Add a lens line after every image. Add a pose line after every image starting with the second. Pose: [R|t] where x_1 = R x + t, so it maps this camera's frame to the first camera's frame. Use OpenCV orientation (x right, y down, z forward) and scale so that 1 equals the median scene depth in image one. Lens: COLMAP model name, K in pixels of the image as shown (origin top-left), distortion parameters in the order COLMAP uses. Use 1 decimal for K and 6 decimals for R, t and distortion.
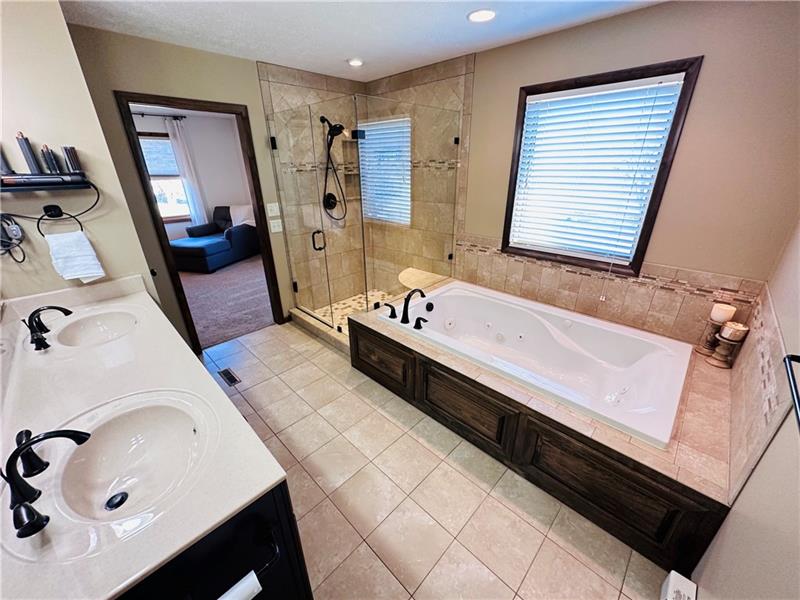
lens RADIAL K [[318.1, 0, 399.6], [0, 318.1, 301.7], [0, 0, 1]] dist [-0.000572, 0.000393]
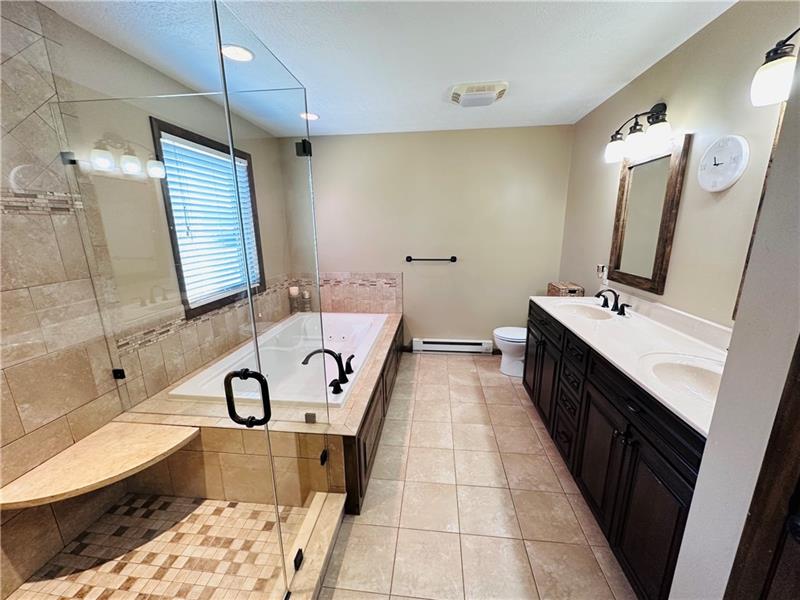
lens RADIAL K [[318.1, 0, 399.6], [0, 318.1, 301.7], [0, 0, 1]] dist [-0.000572, 0.000393]
pose [[-0.617039, -0.161683, 0.770144, -0.691988], [0.331767, 0.833990, 0.440899, -0.435973], [-0.713578, 0.527560, -0.460963, 1.171850]]
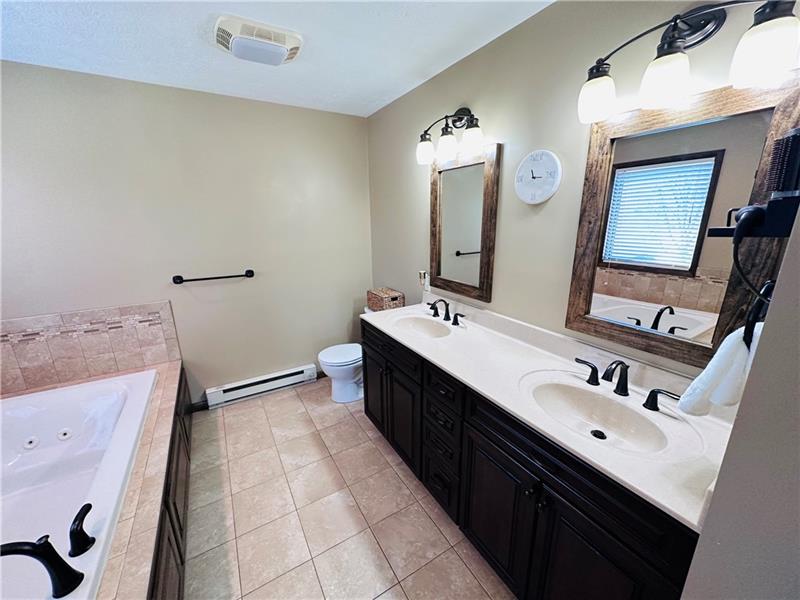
lens RADIAL K [[318.1, 0, 399.6], [0, 318.1, 301.7], [0, 0, 1]] dist [-0.000572, 0.000393]
pose [[-0.968115, -0.044229, 0.246572, -0.461732], [0.119325, 0.784034, 0.609141, -0.403309], [-0.220262, 0.619141, -0.753757, 0.989896]]
